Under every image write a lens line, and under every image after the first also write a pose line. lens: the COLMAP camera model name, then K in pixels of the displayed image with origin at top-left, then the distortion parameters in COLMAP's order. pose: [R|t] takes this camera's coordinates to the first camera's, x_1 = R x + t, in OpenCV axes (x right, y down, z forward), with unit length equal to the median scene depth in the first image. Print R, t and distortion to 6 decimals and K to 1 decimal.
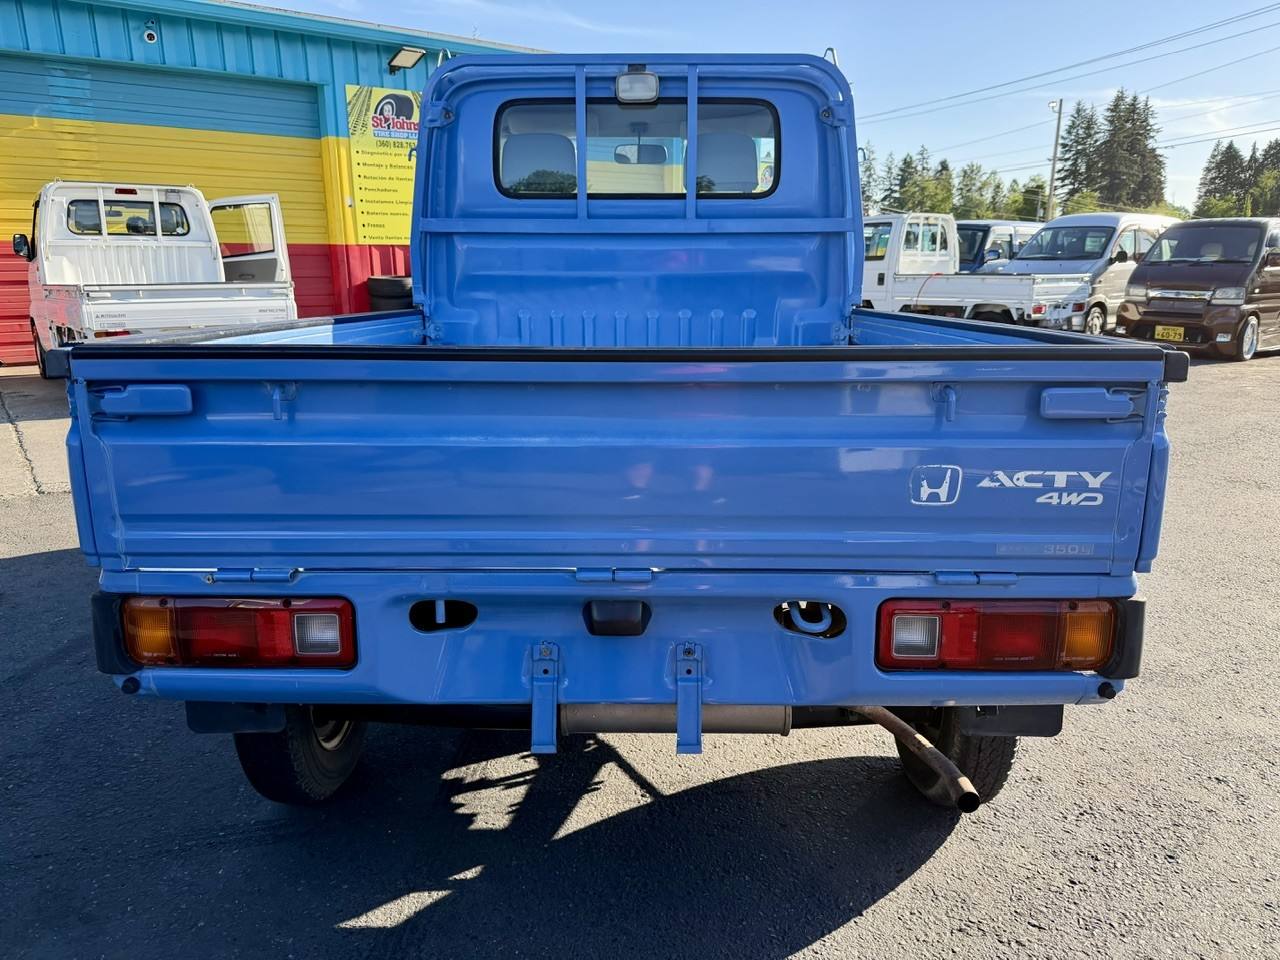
lens RADIAL K [[919.1, 0, 640.6], [0, 919.1, 487.8], [0, 0, 1]] dist [0.004763, -0.027079]
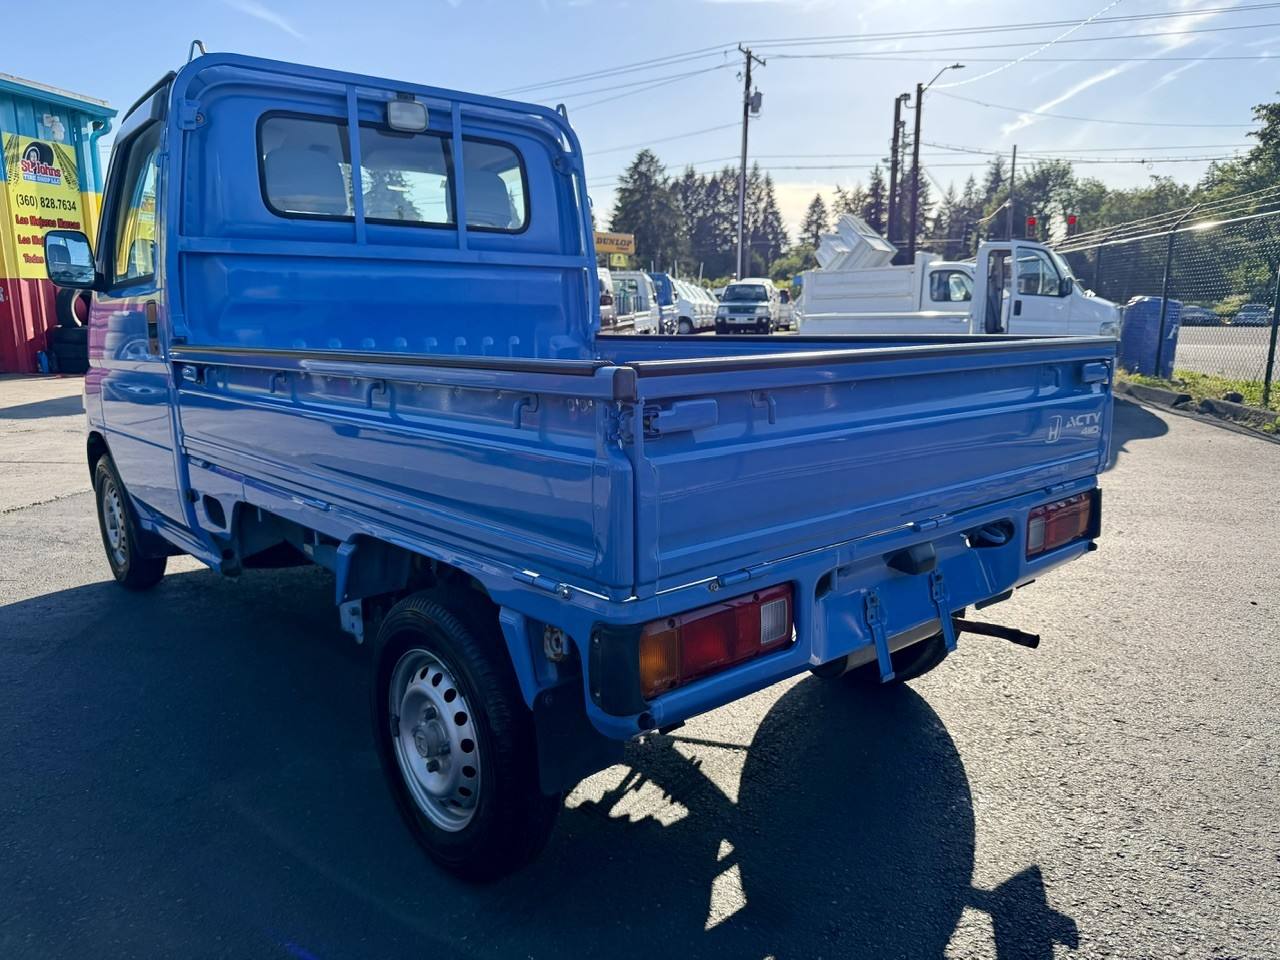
lens RADIAL K [[919.1, 0, 652.3], [0, 919.1, 477.7], [0, 0, 1]] dist [0.004763, -0.027079]
pose [[0.737214, -0.121948, 0.664563, -0.516907], [0.155878, 0.987741, 0.008332, -0.016778], [-0.657433, 0.097448, 0.747185, 0.122604]]
